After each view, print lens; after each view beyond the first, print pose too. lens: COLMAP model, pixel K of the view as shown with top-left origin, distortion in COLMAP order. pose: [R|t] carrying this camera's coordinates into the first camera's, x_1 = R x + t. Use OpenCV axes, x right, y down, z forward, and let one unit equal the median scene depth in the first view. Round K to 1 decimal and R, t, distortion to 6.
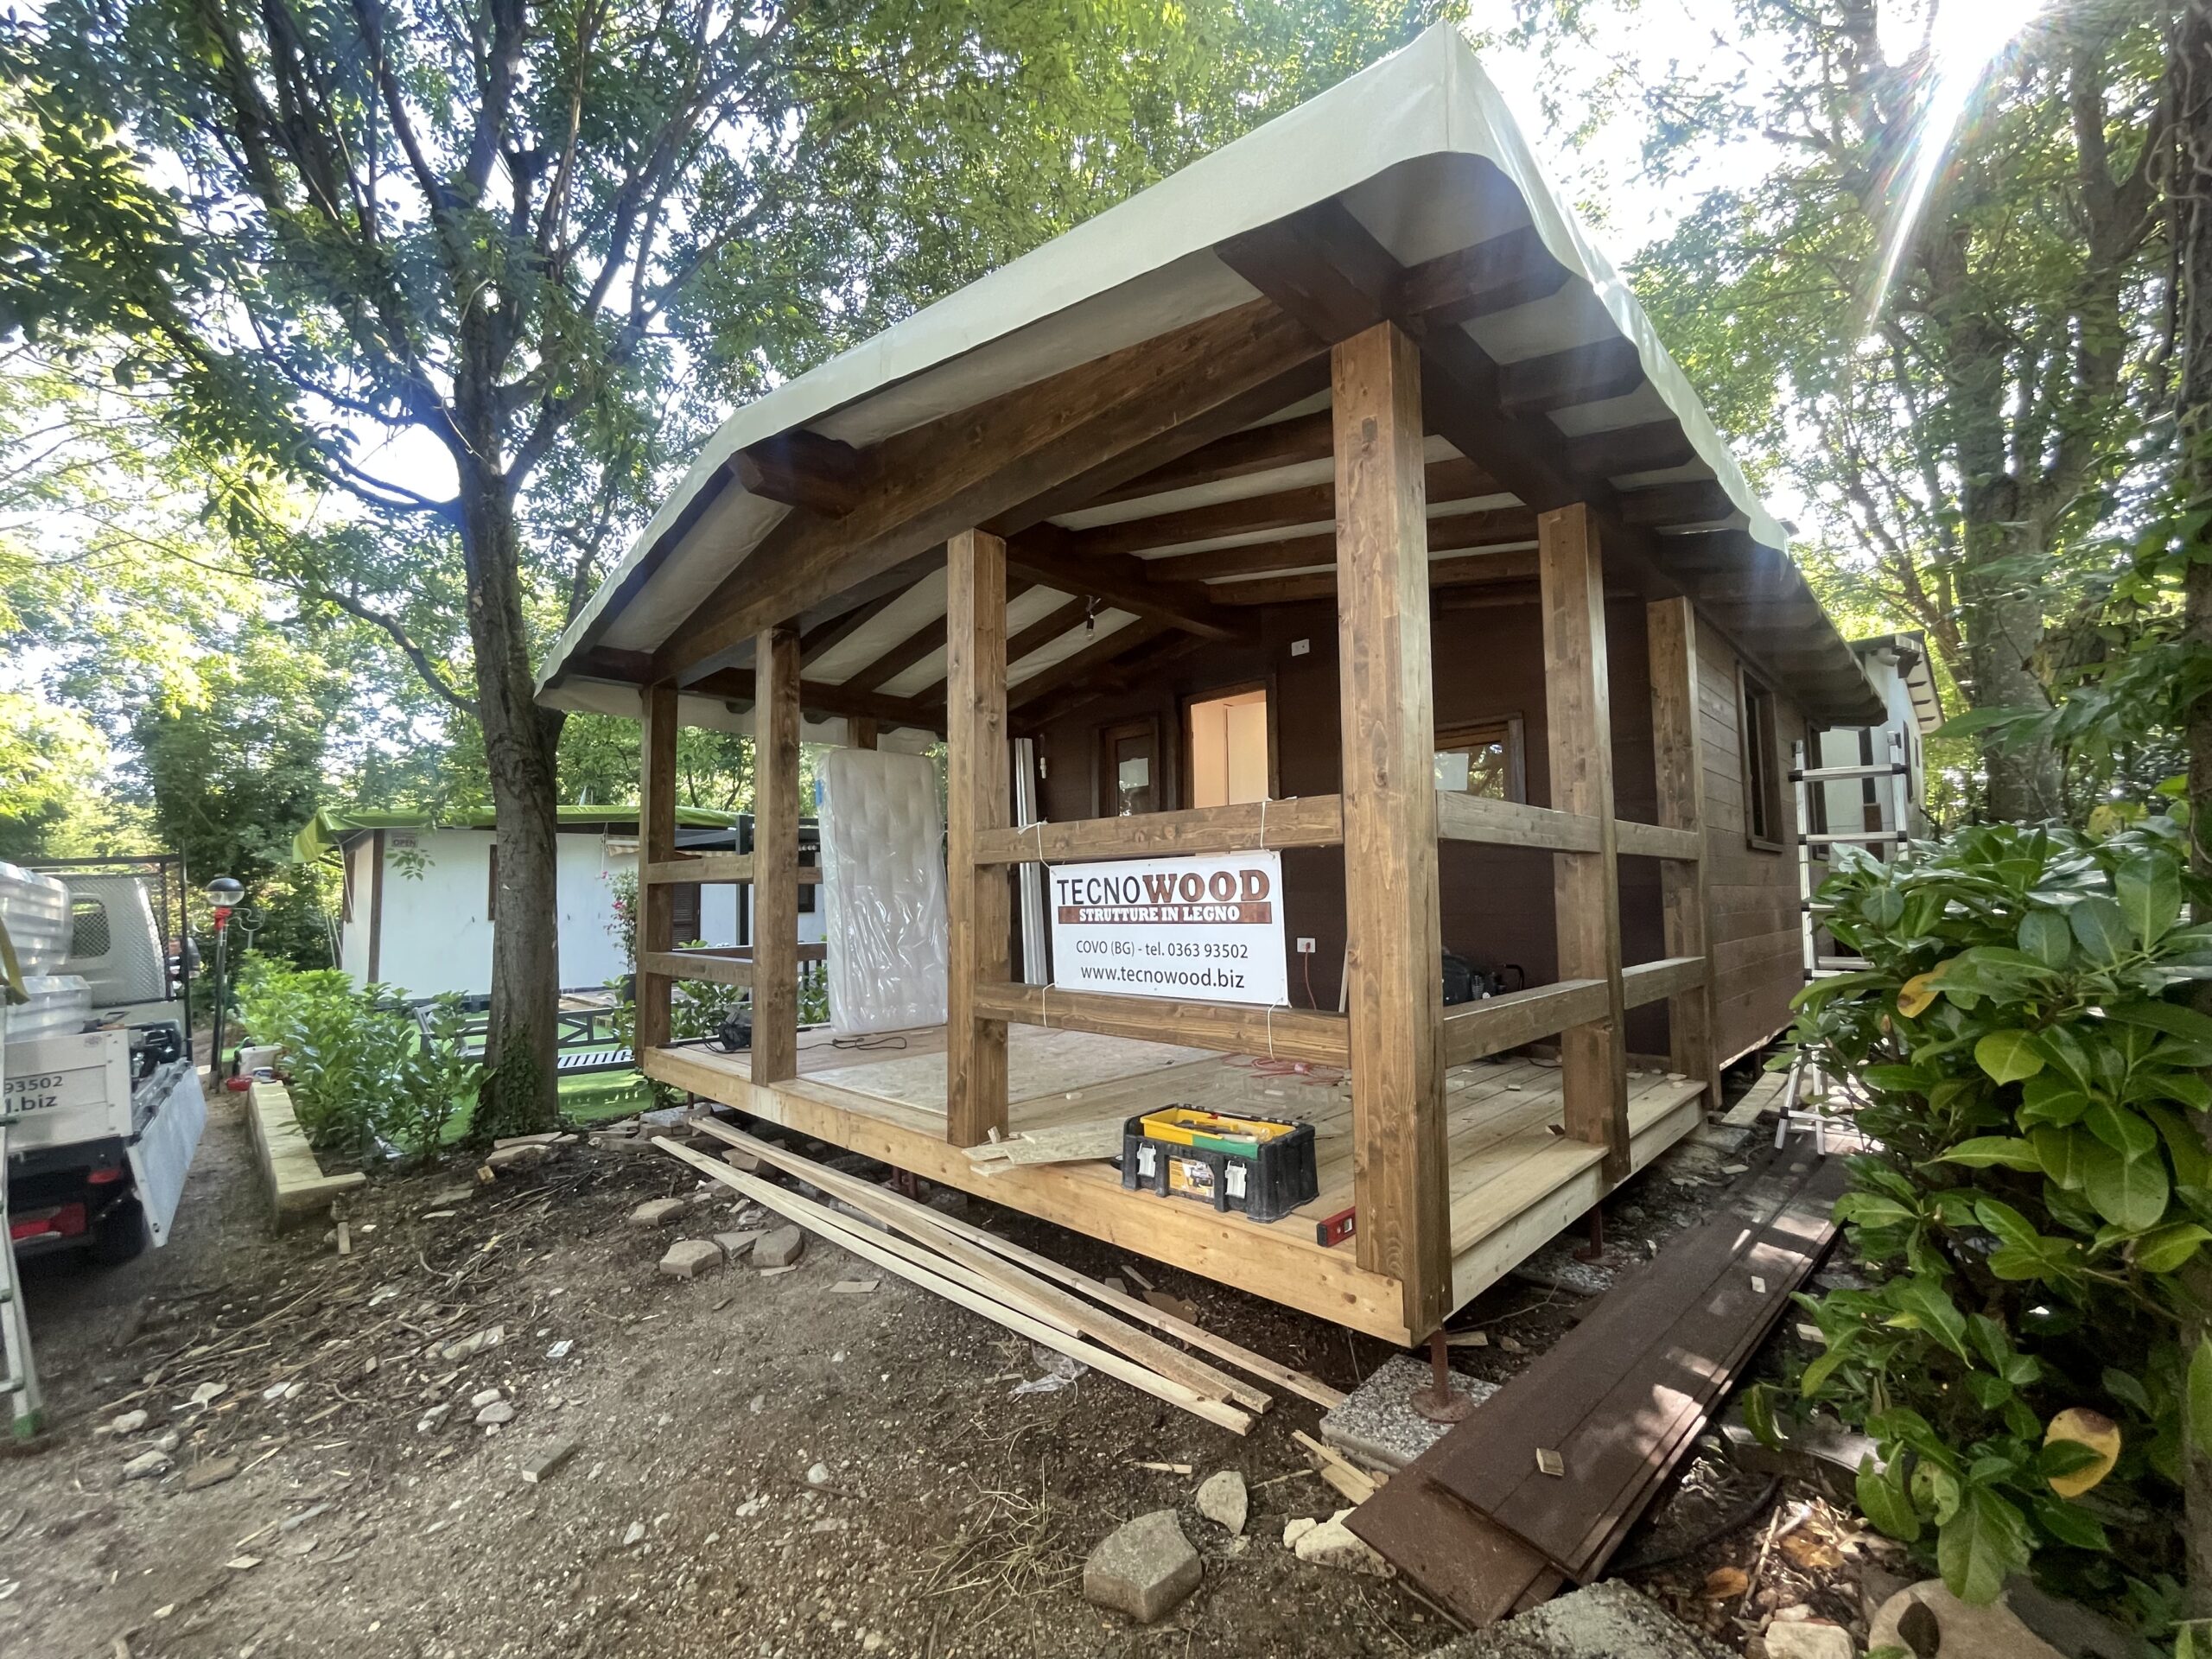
lens RADIAL K [[900.0, 0, 1106.0], [0, 900.0, 829.5], [0, 0, 1]] dist [-0.001302, -0.000115]
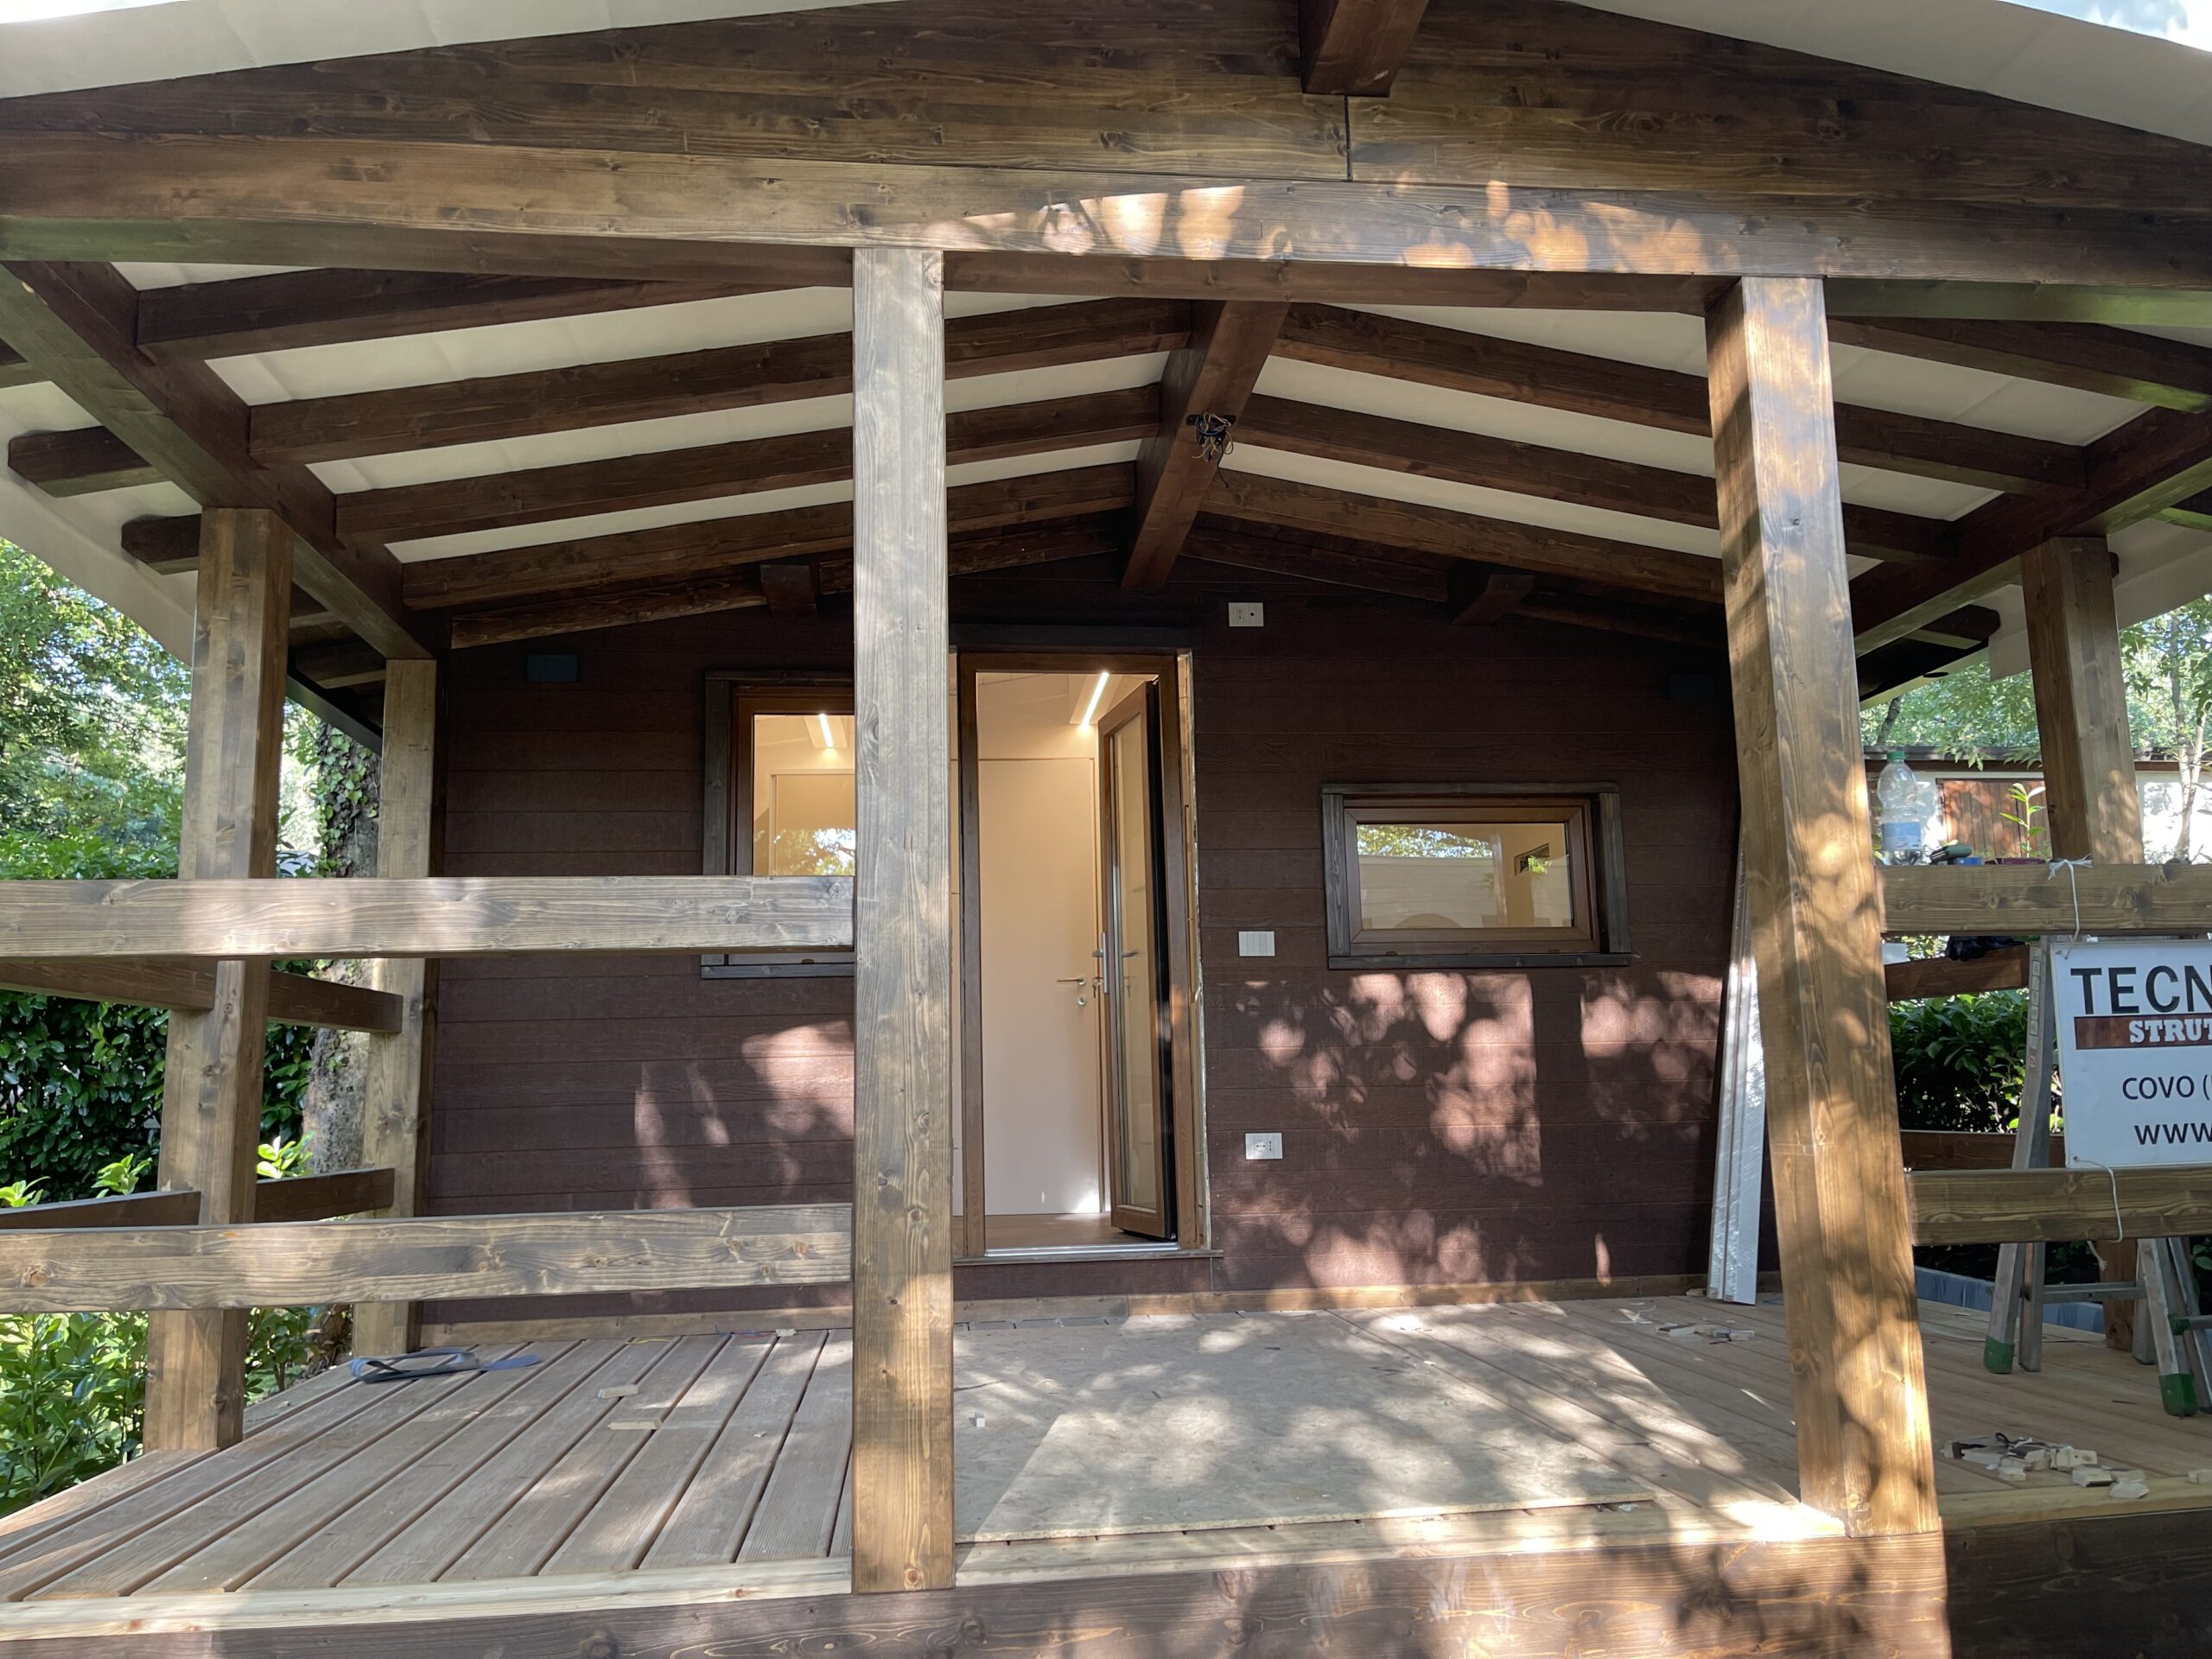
lens RADIAL K [[1669.0, 0, 1106.0], [0, 1669.0, 829.5], [0, 0, 1]] dist [0.036832, -0.009733]
pose [[0.624466, 0.121535, 0.771538, -1.263701], [-0.043225, 0.991683, -0.121228, 0.125847], [-0.779855, 0.042353, 0.624526, 0.834595]]
